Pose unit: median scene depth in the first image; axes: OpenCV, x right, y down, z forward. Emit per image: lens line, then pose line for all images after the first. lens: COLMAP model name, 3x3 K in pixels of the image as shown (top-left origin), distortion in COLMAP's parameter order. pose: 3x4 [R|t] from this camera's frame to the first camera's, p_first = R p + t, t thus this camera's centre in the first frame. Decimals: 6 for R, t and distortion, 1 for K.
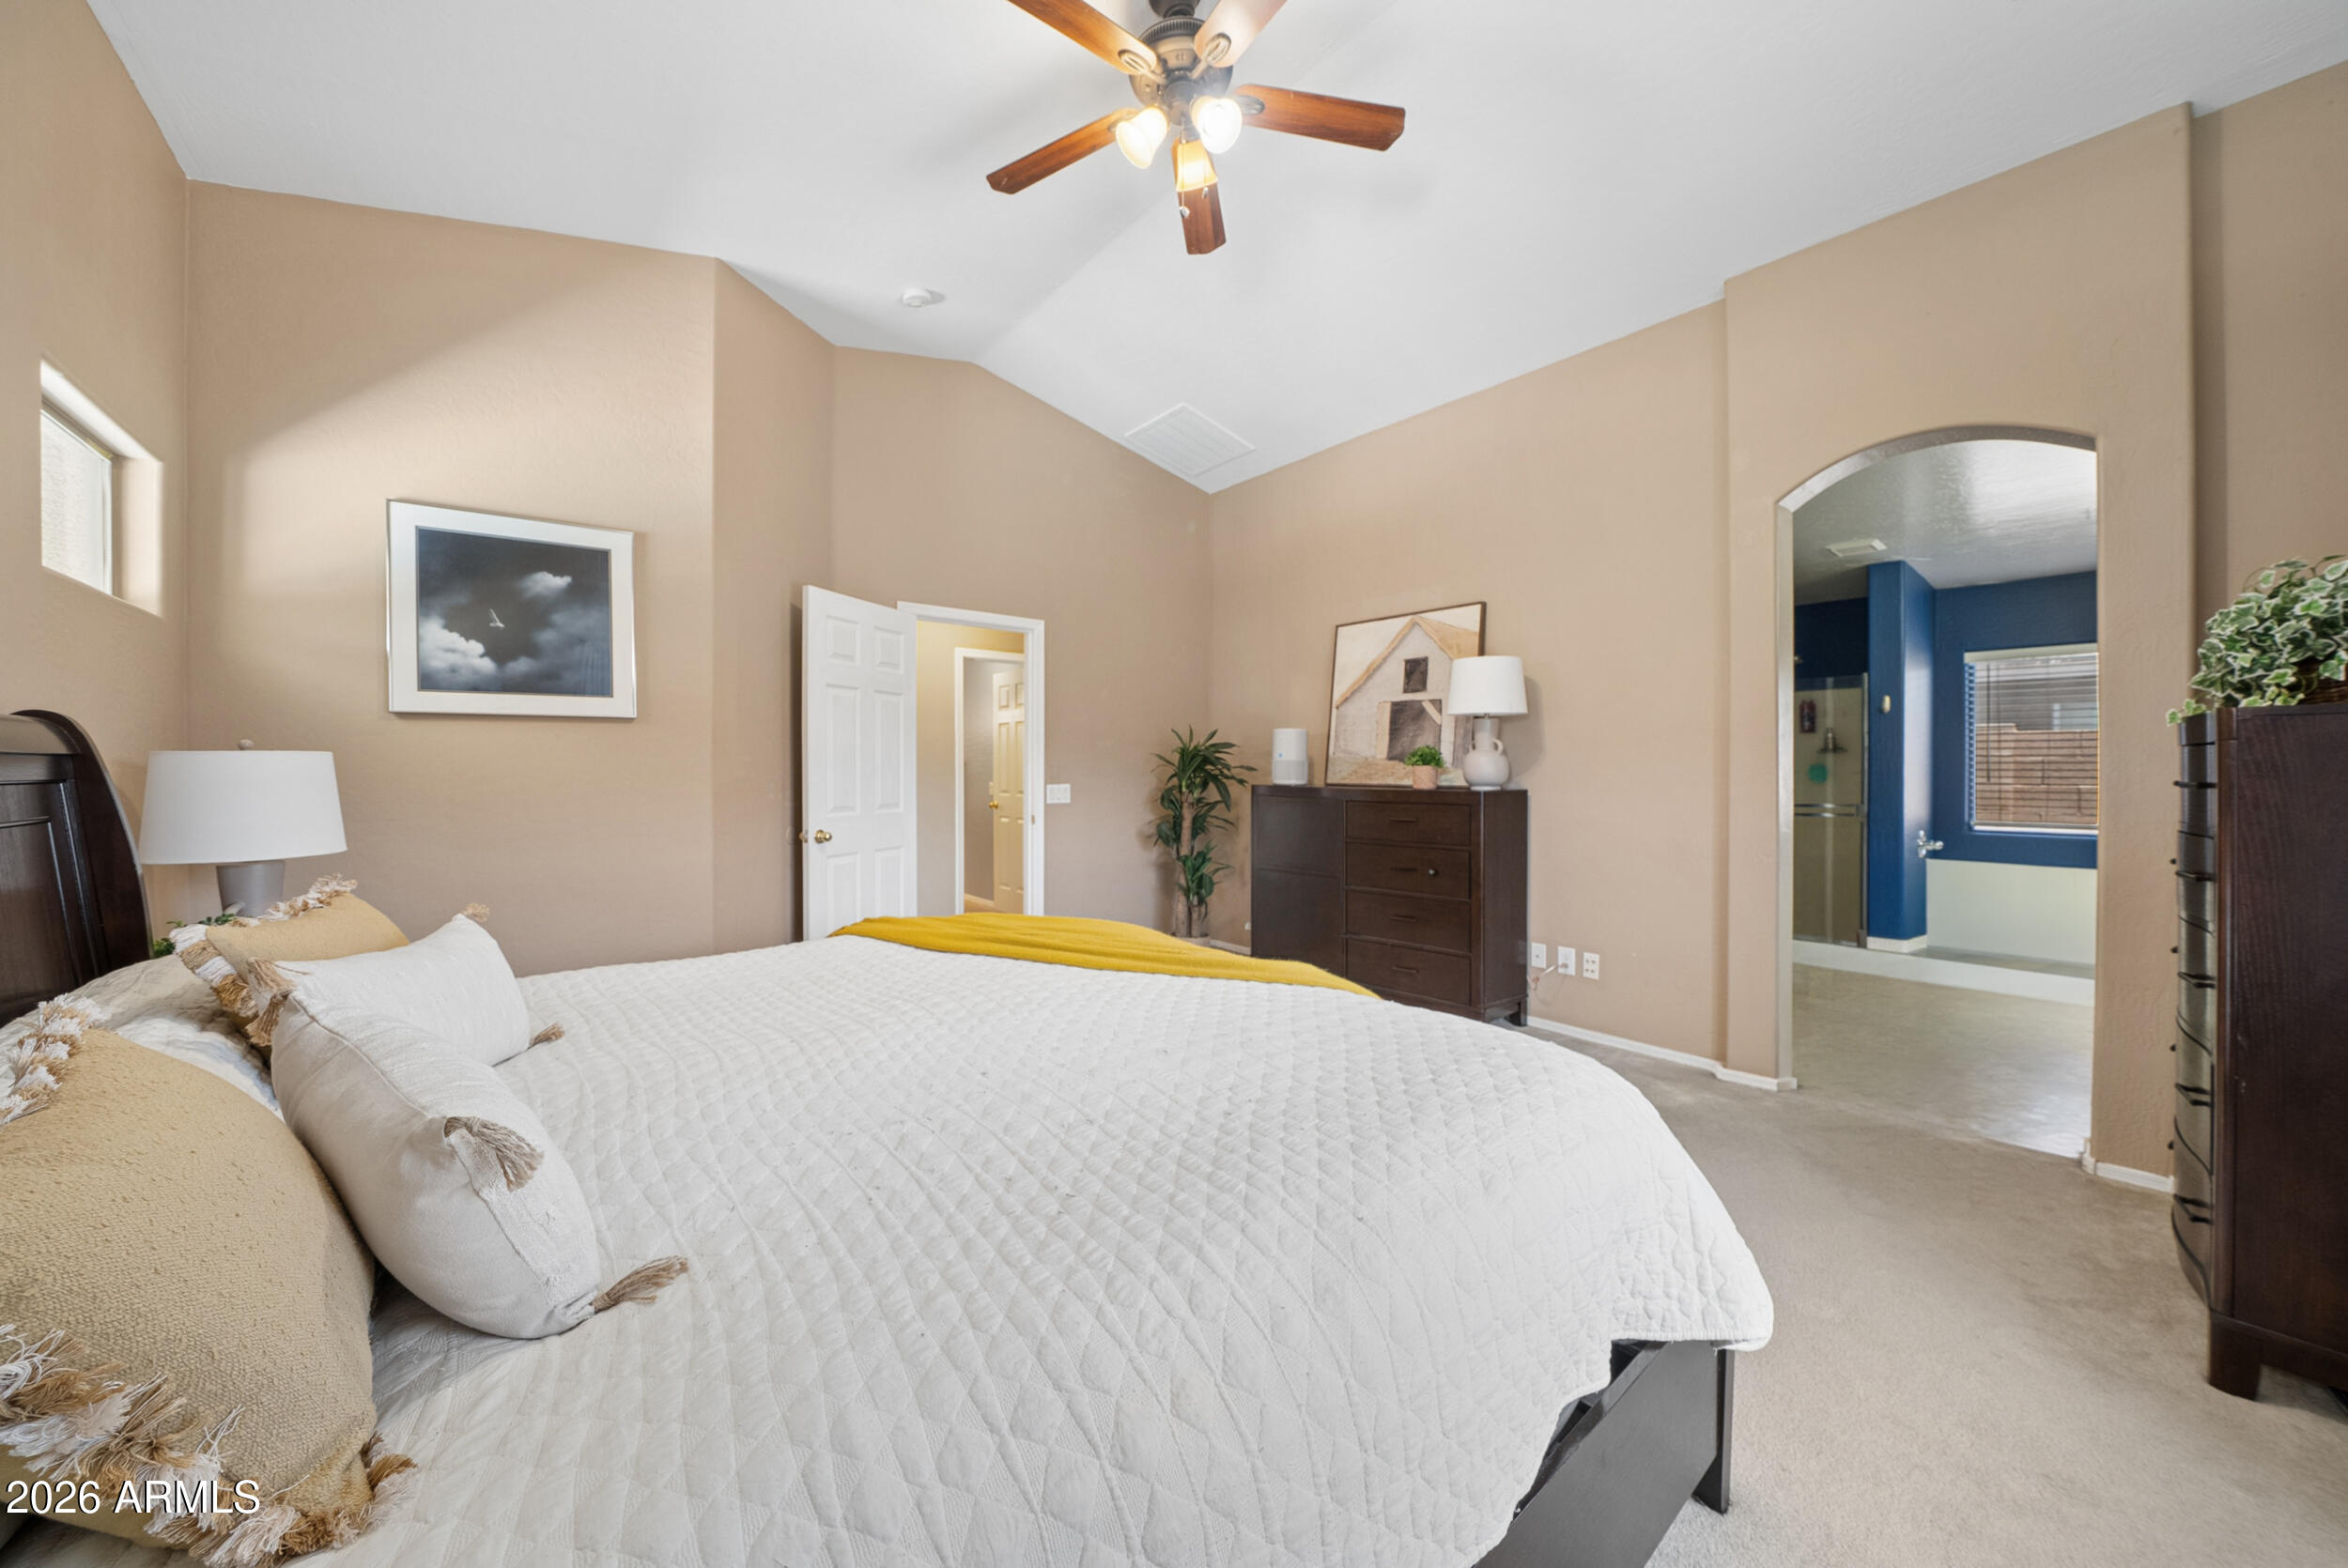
lens RADIAL K [[816.7, 0, 1173.8], [0, 816.7, 771.8], [0, 0, 1]] dist [-0.028377, 0.004050]
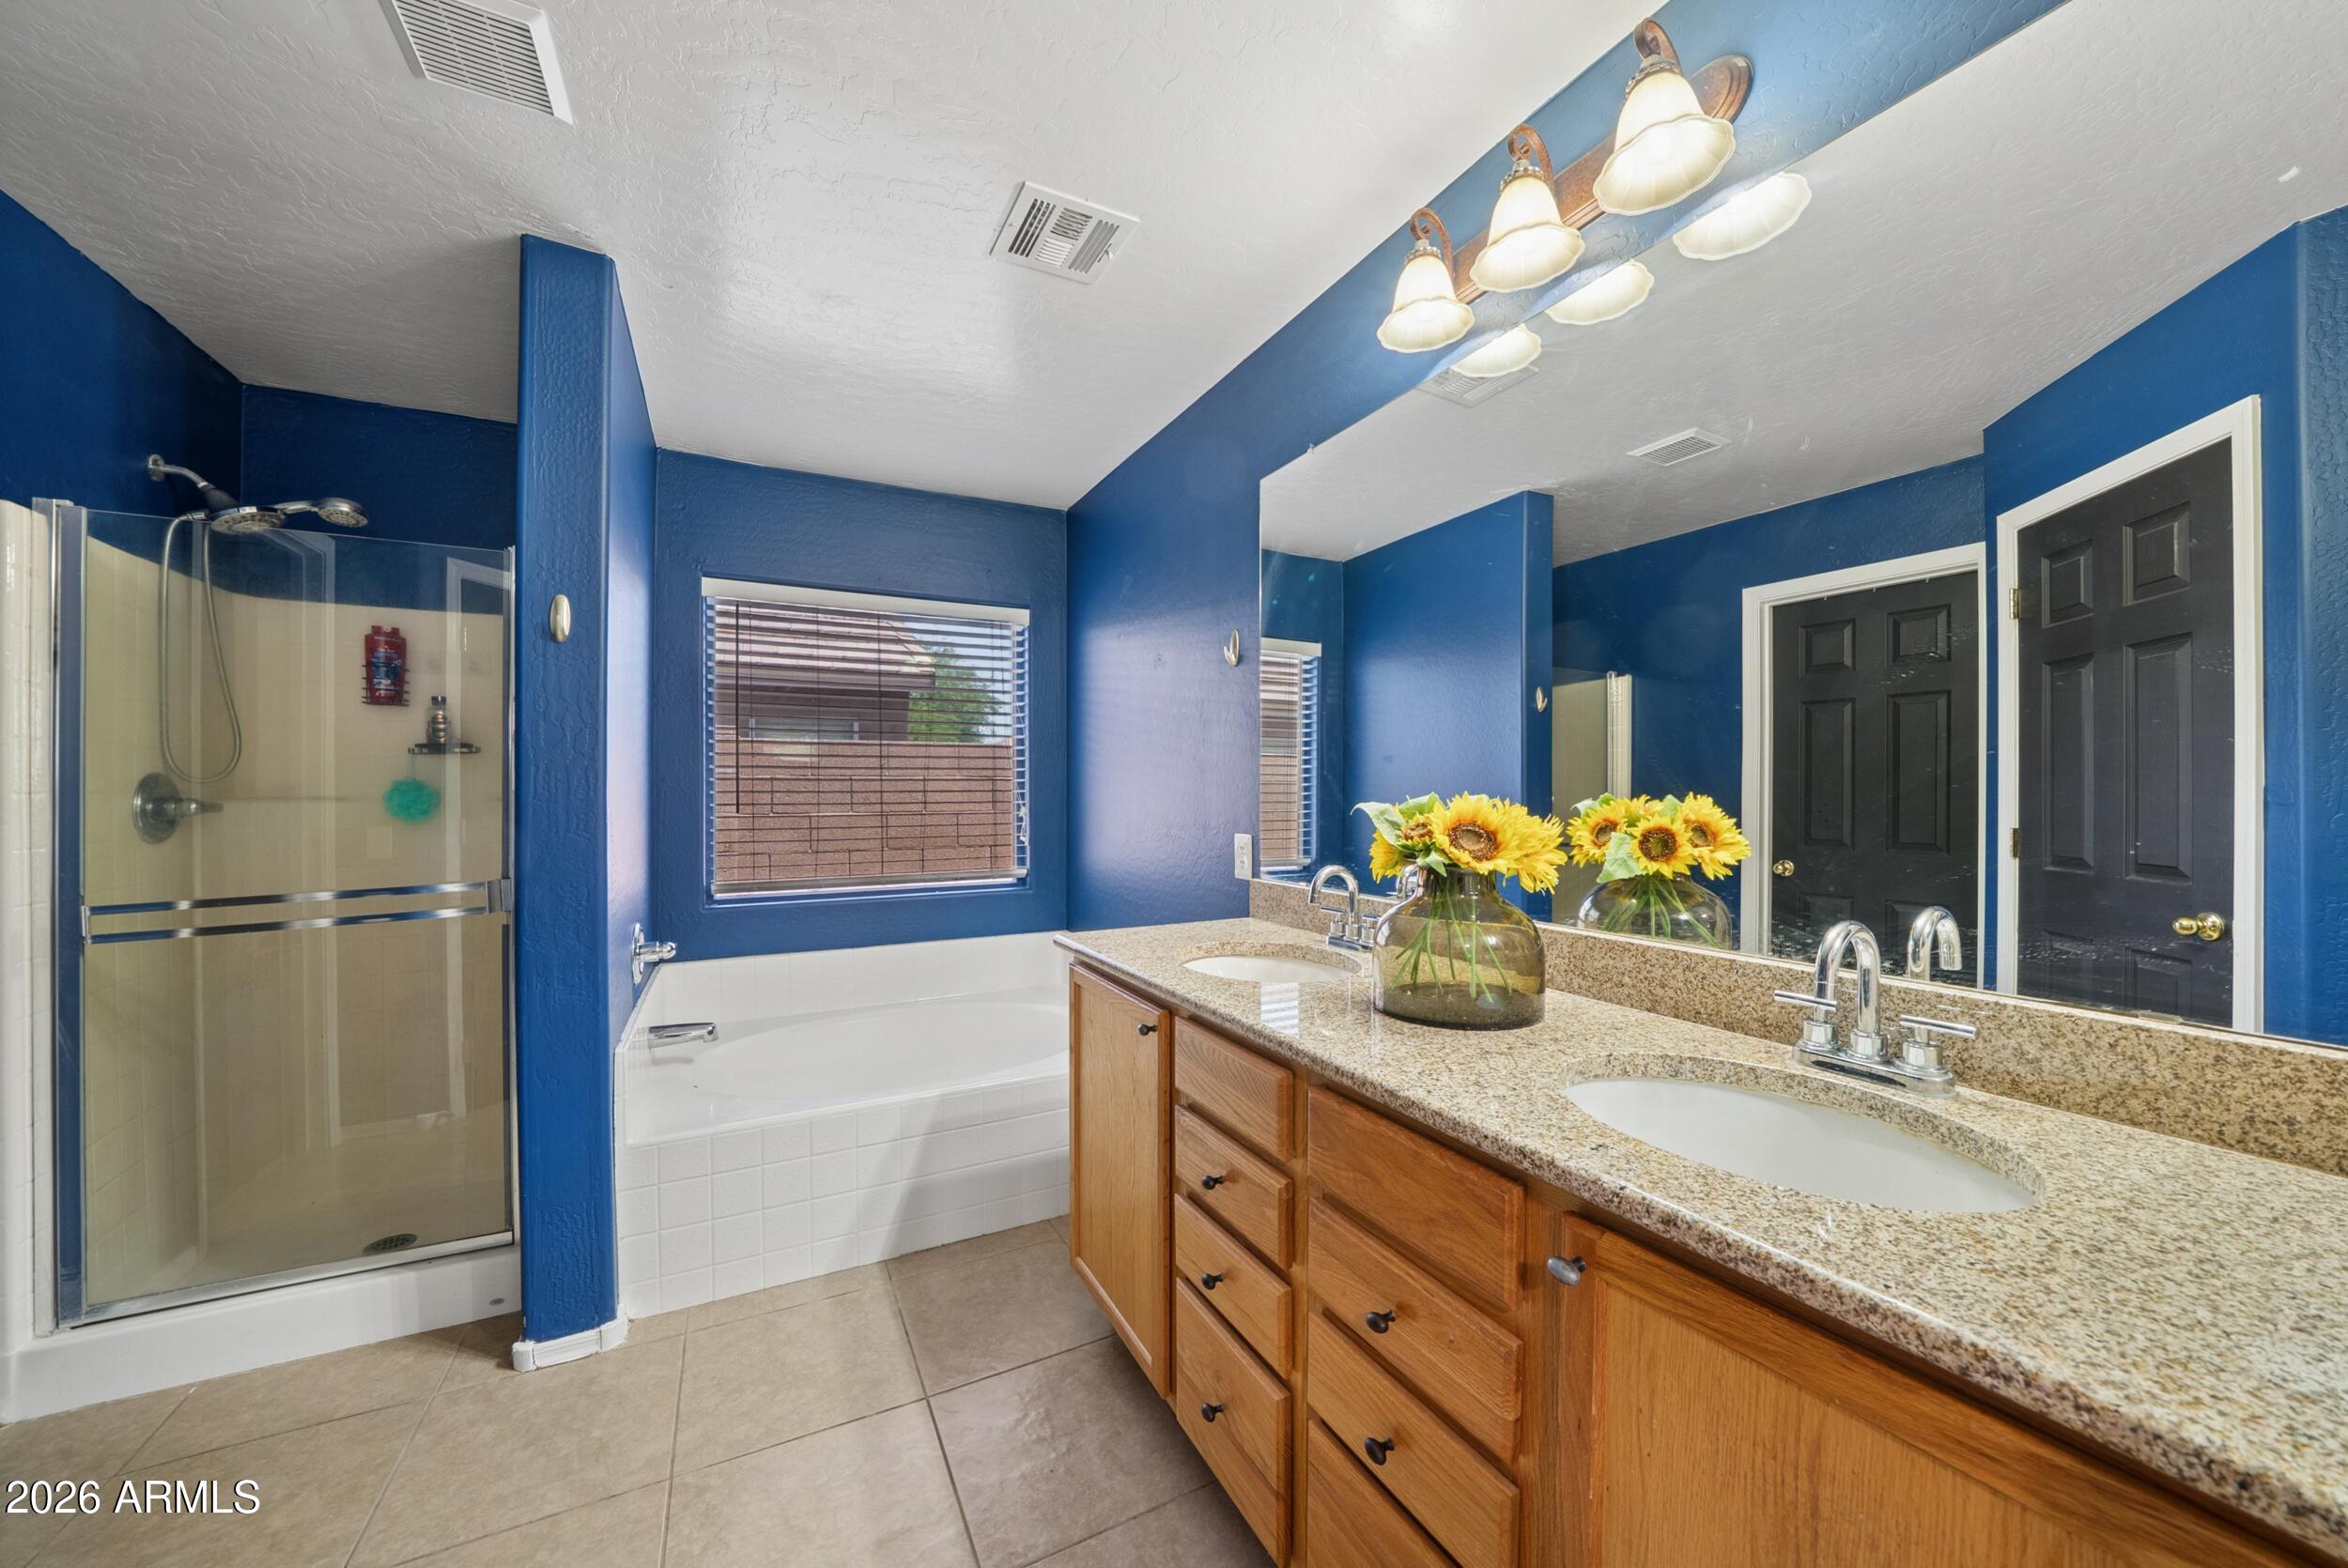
lens RADIAL K [[823.6, 0, 1174.0], [0, 823.6, 784.0], [0, 0, 1]] dist [-0.029497, 0.004444]
pose [[0.194613, 0.002144, 0.980878, 0.537455], [0.006460, 0.999973, -0.003467, -0.003544], [-0.980859, 0.007012, 0.194594, 0.604746]]
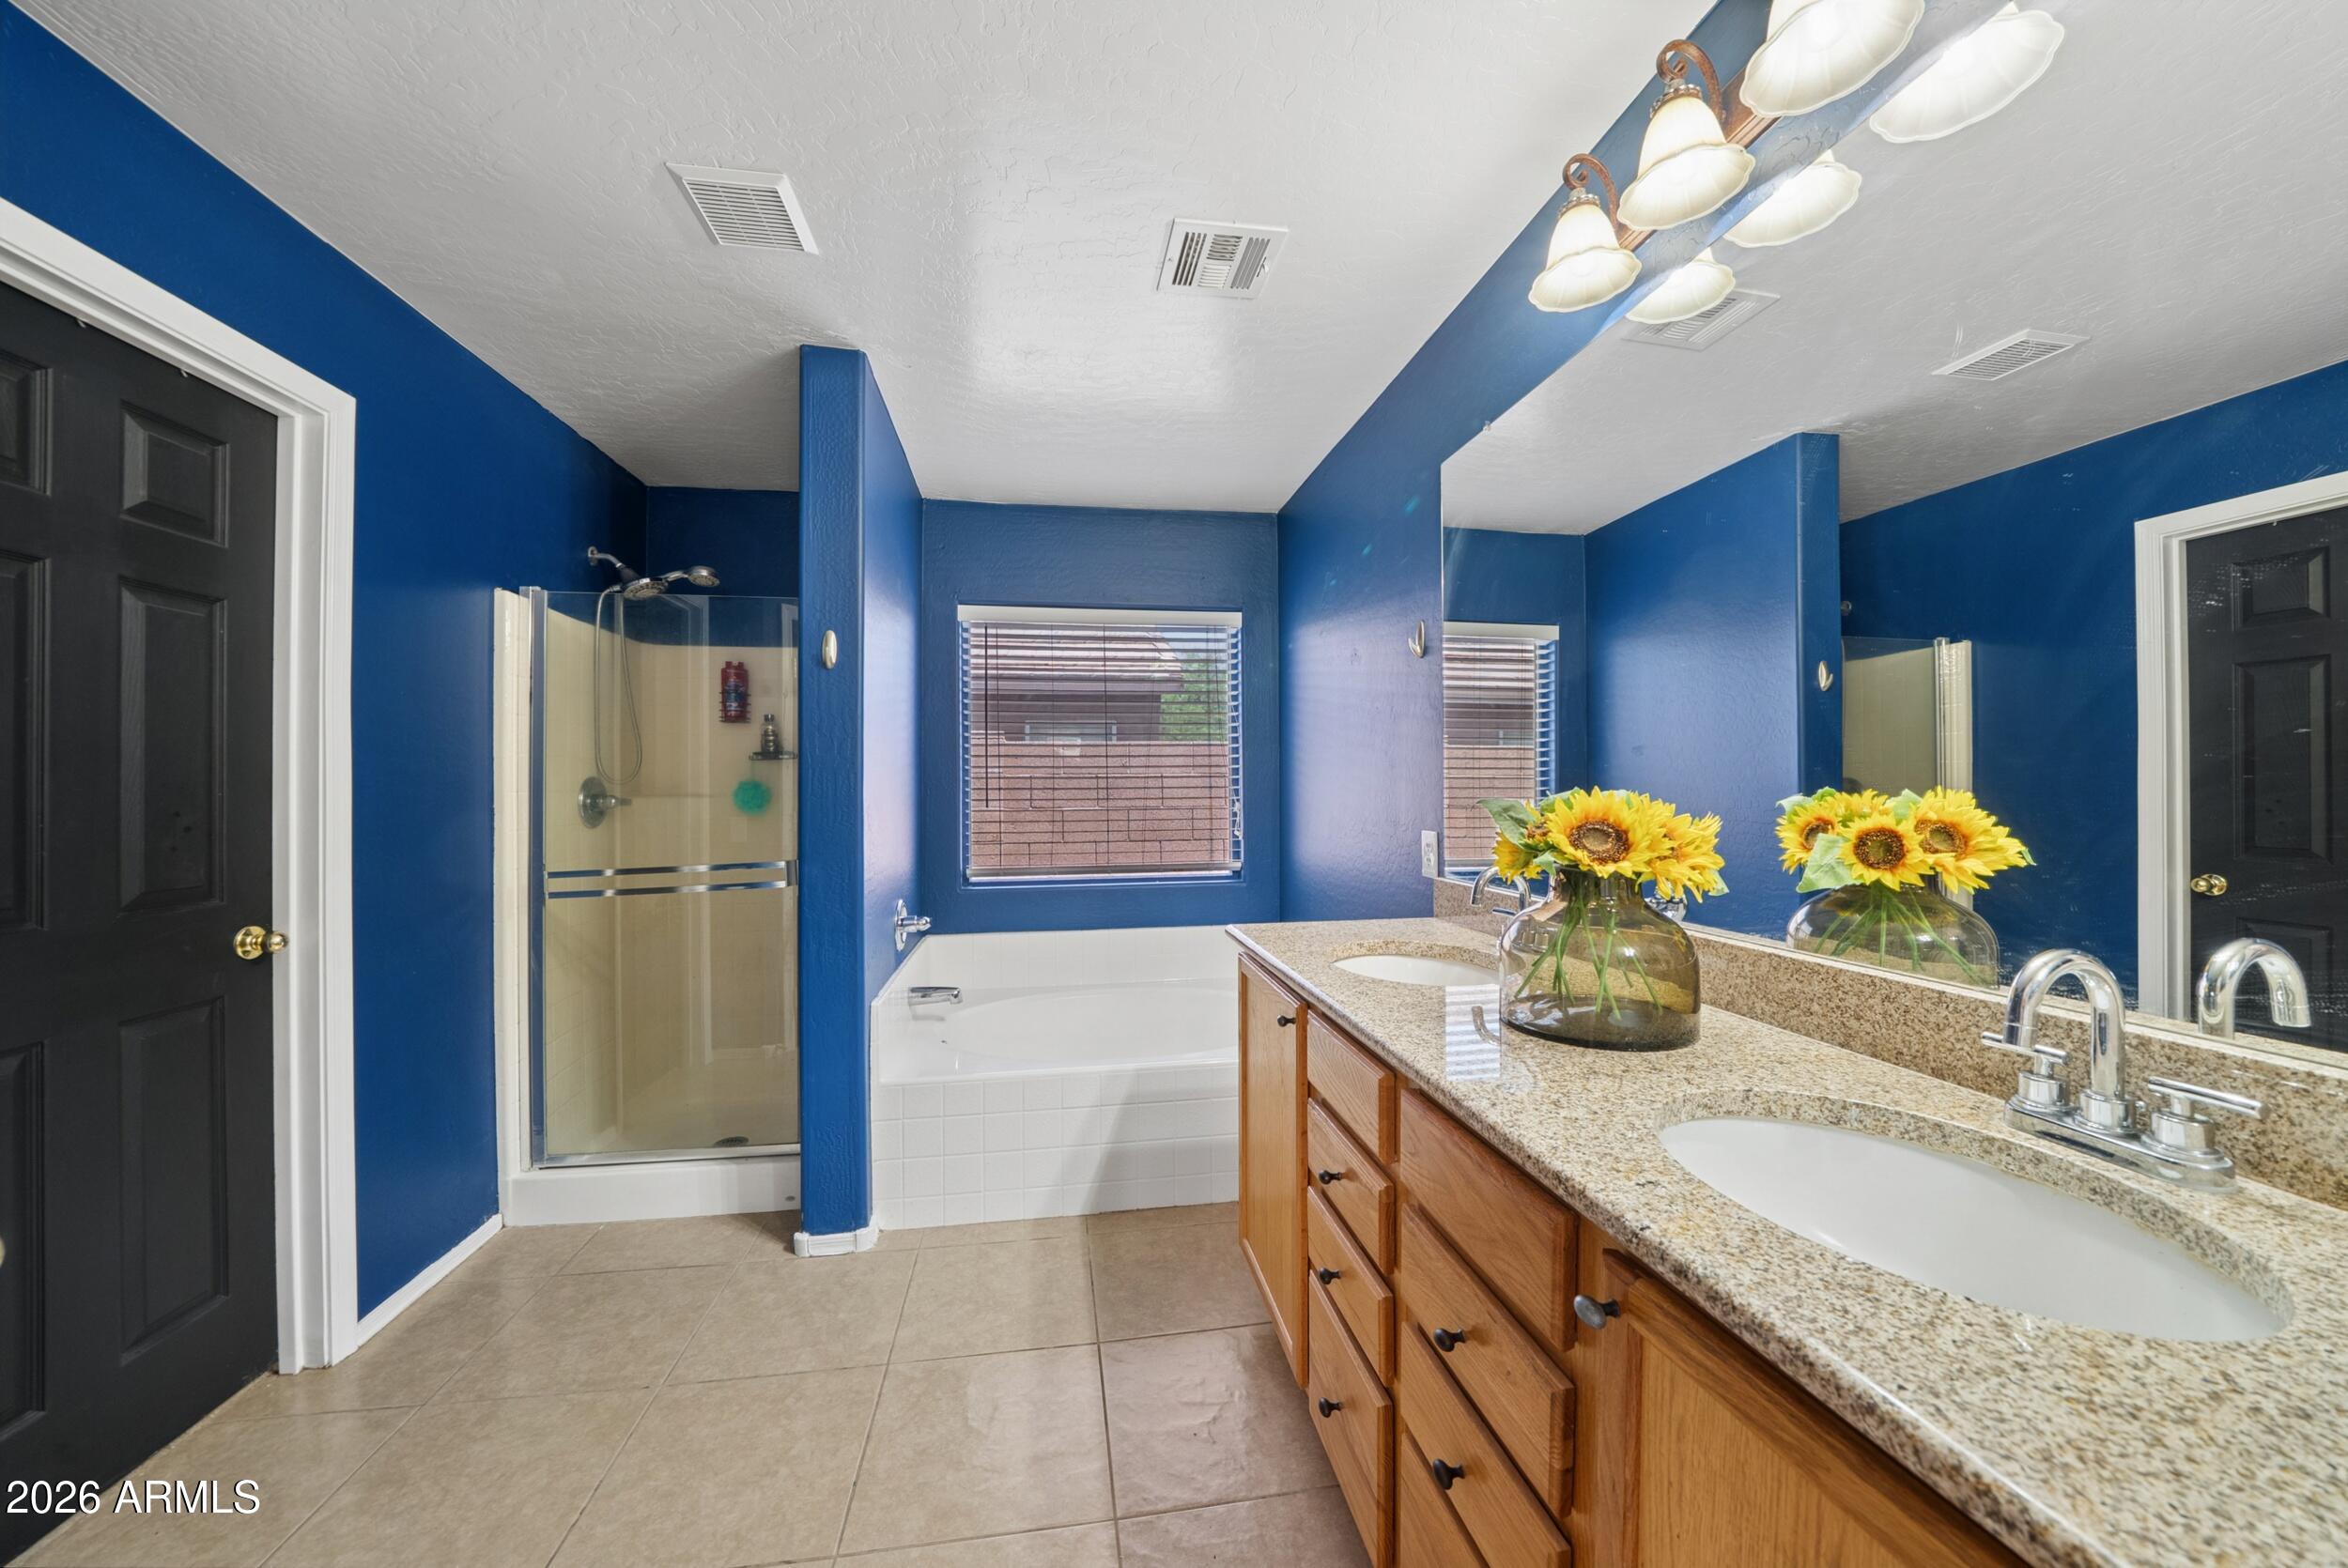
lens RADIAL K [[816.7, 0, 1173.8], [0, 816.7, 771.8], [0, 0, 1]] dist [-0.028377, 0.004050]
pose [[0.497563, 0.007818, 0.867393, 0.545126], [0.012167, 0.999798, -0.015991, -0.003484], [-0.867343, 0.018510, 0.497367, 0.558293]]
